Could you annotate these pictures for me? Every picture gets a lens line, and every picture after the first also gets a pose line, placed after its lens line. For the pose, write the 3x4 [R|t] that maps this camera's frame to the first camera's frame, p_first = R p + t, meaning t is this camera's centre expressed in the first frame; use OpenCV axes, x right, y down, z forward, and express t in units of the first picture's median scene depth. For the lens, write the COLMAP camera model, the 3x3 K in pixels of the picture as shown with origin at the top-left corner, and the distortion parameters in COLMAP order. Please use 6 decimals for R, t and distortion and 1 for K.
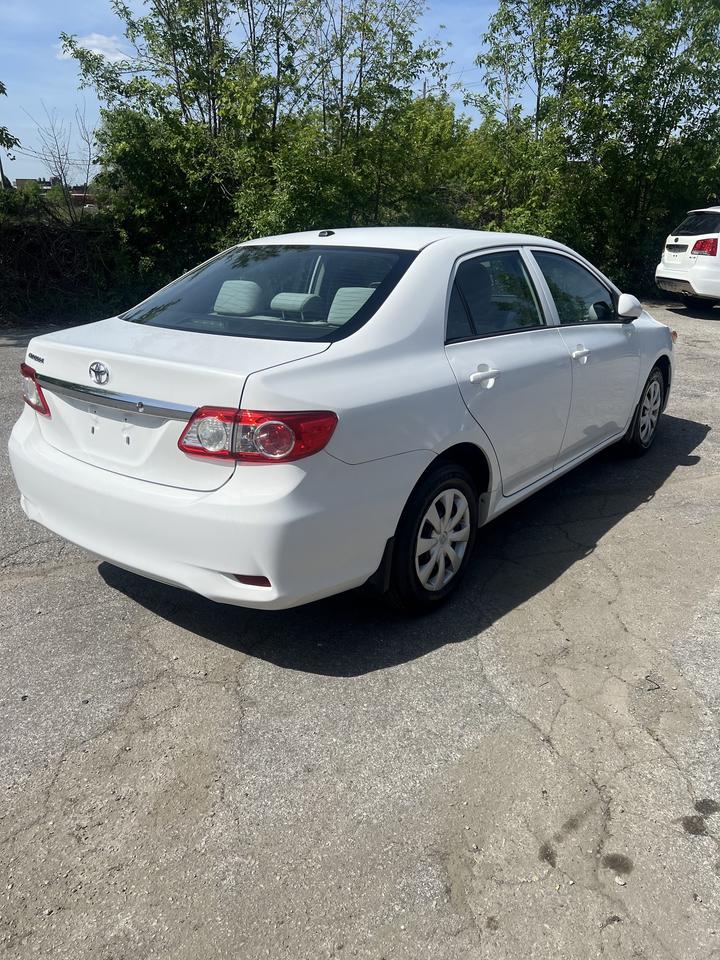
lens RADIAL K [[708.0, 0, 360.0], [0, 708.0, 480.0], [0, 0, 1]] dist [0.049790, -0.056493]
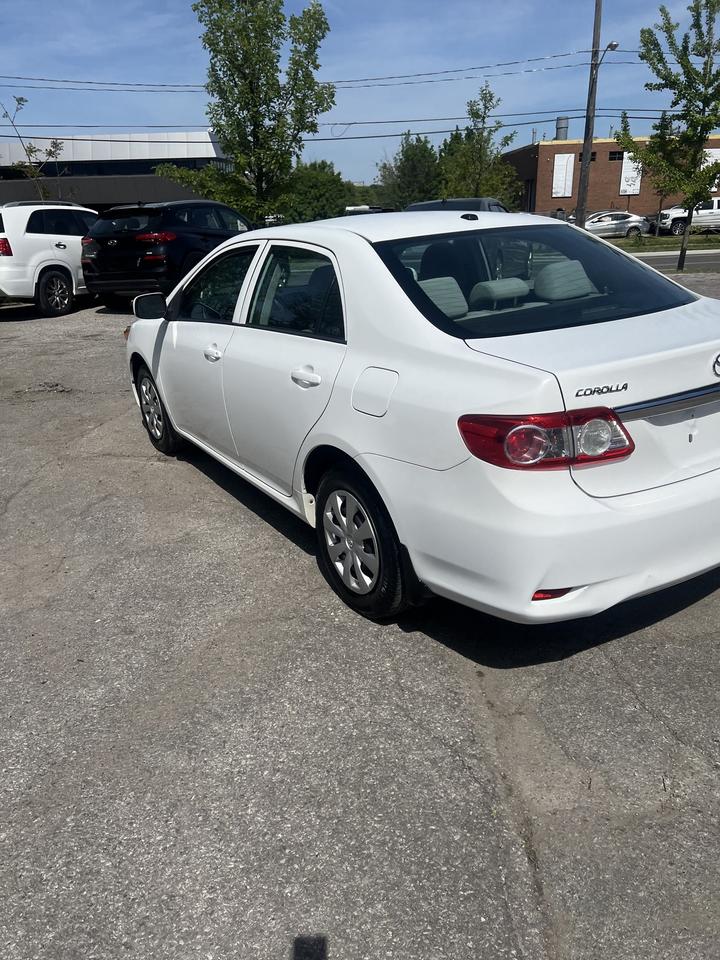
lens RADIAL K [[708.0, 0, 360.0], [0, 708.0, 480.0], [0, 0, 1]] dist [0.049790, -0.056493]
pose [[0.374137, -0.356123, 0.856270, -1.160378], [0.360952, 0.906439, 0.219275, -0.323835], [-0.854245, 0.227033, 0.467676, 0.850083]]
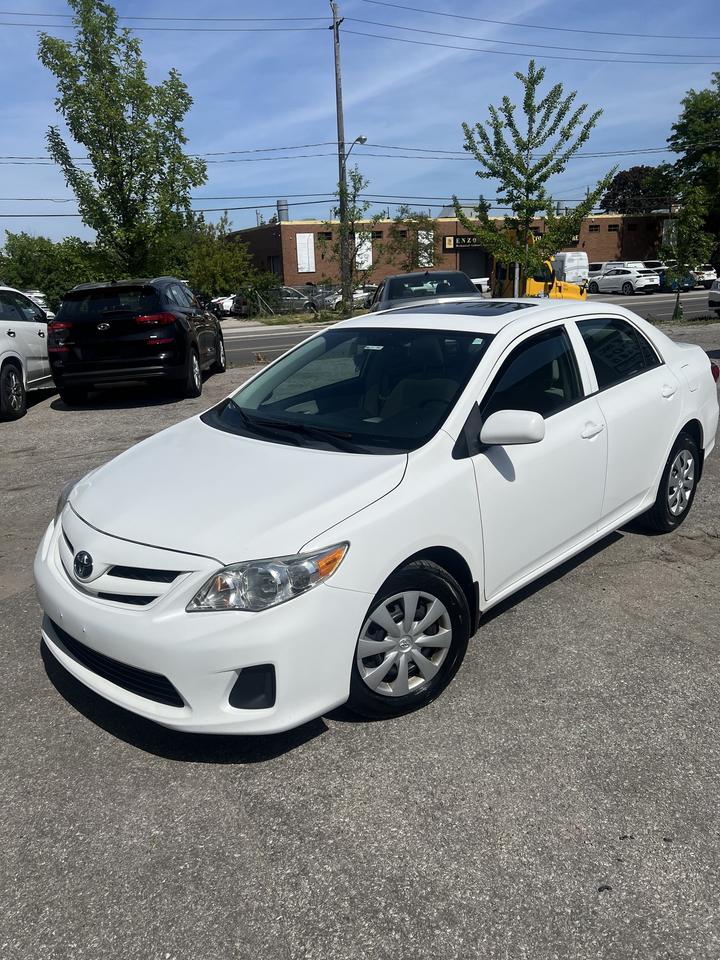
lens RADIAL K [[707.1, 0, 360.2], [0, 707.1, 470.5], [0, 0, 1]] dist [0.045628, -0.050730]
pose [[-0.007947, -0.284578, 0.958620, -1.122111], [0.393159, 0.880556, 0.264663, -0.967146], [-0.919436, 0.378994, 0.104887, 2.414768]]
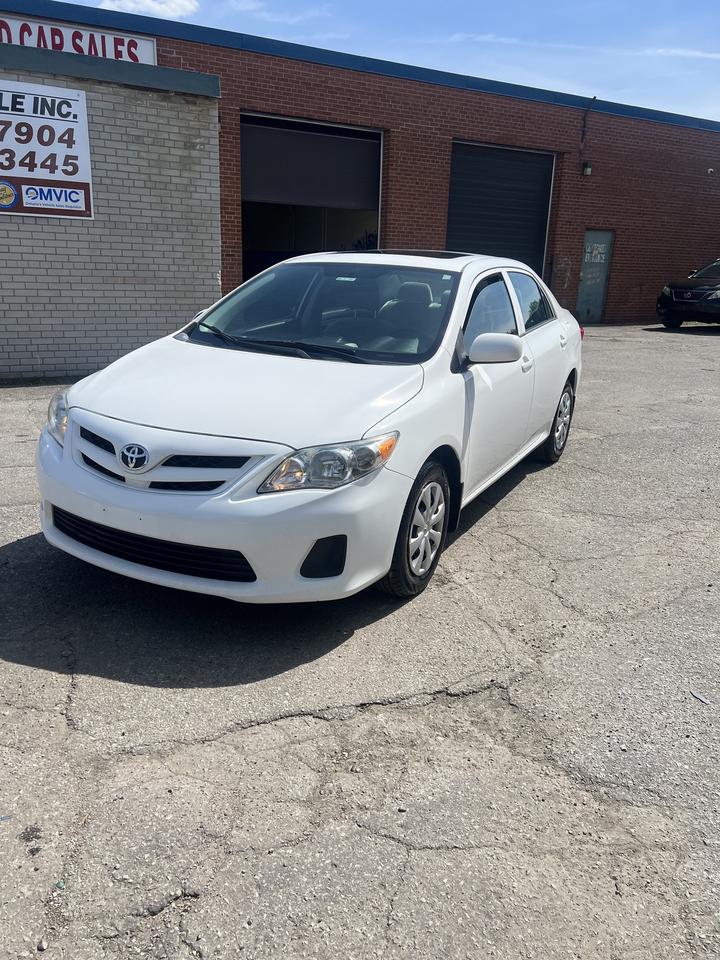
lens RADIAL K [[707.1, 0, 360.2], [0, 707.1, 470.5], [0, 0, 1]] dist [0.045628, -0.050730]
pose [[-0.278946, -0.304251, 0.910835, -1.208769], [0.299764, 0.873501, 0.383584, -1.009533], [-0.912321, 0.380035, -0.152456, 2.760447]]
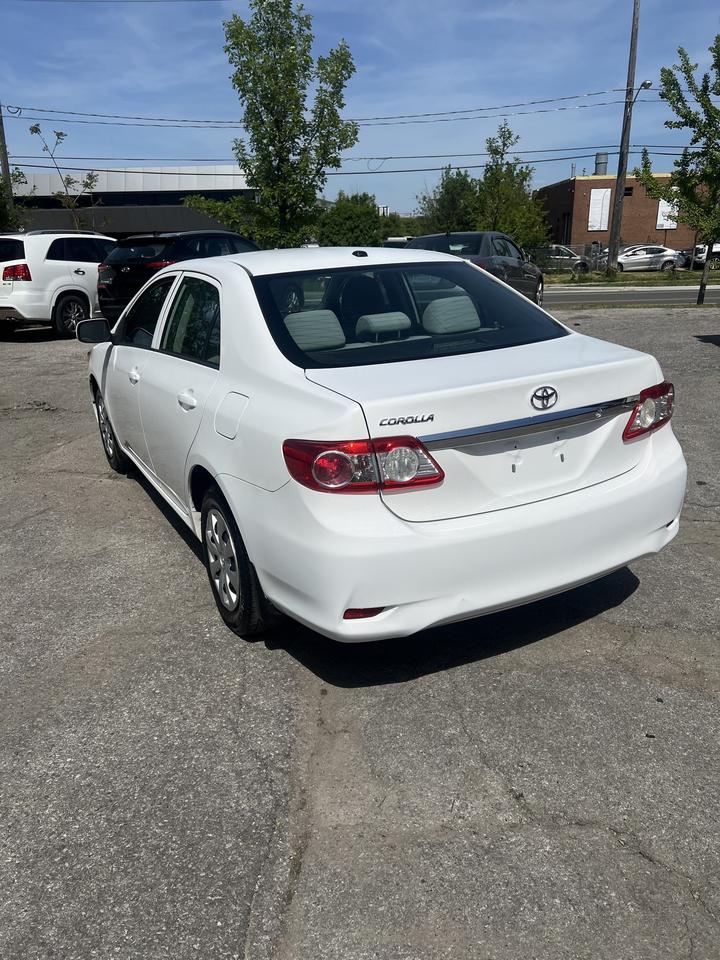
lens RADIAL K [[707.1, 0, 360.2], [0, 707.1, 470.5], [0, 0, 1]] dist [0.045628, -0.050730]
pose [[0.426926, -0.302417, 0.852220, -1.101339], [0.342800, 0.926206, 0.156943, -0.247201], [-0.836793, 0.225138, 0.499089, 0.639524]]
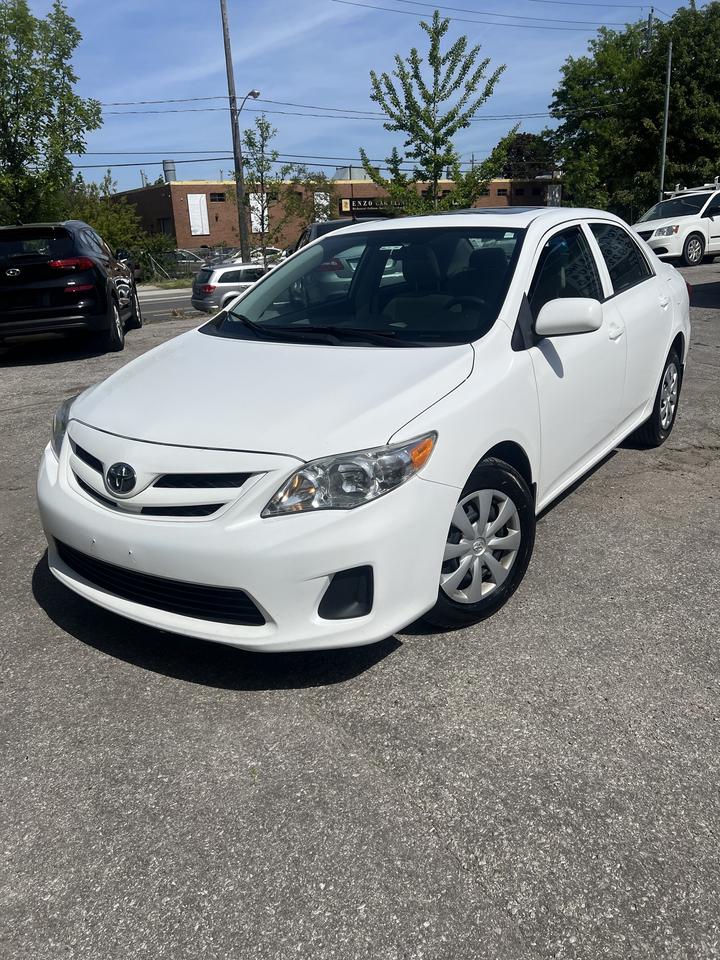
lens RADIAL K [[709.0, 0, 372.3], [0, 709.0, 462.4], [0, 0, 1]] dist [0.039216, -0.038674]
pose [[-0.167643, -0.311060, 0.935488, -1.054243], [0.388493, 0.851287, 0.352682, -0.942937], [-0.906073, 0.422555, -0.021868, 2.642992]]
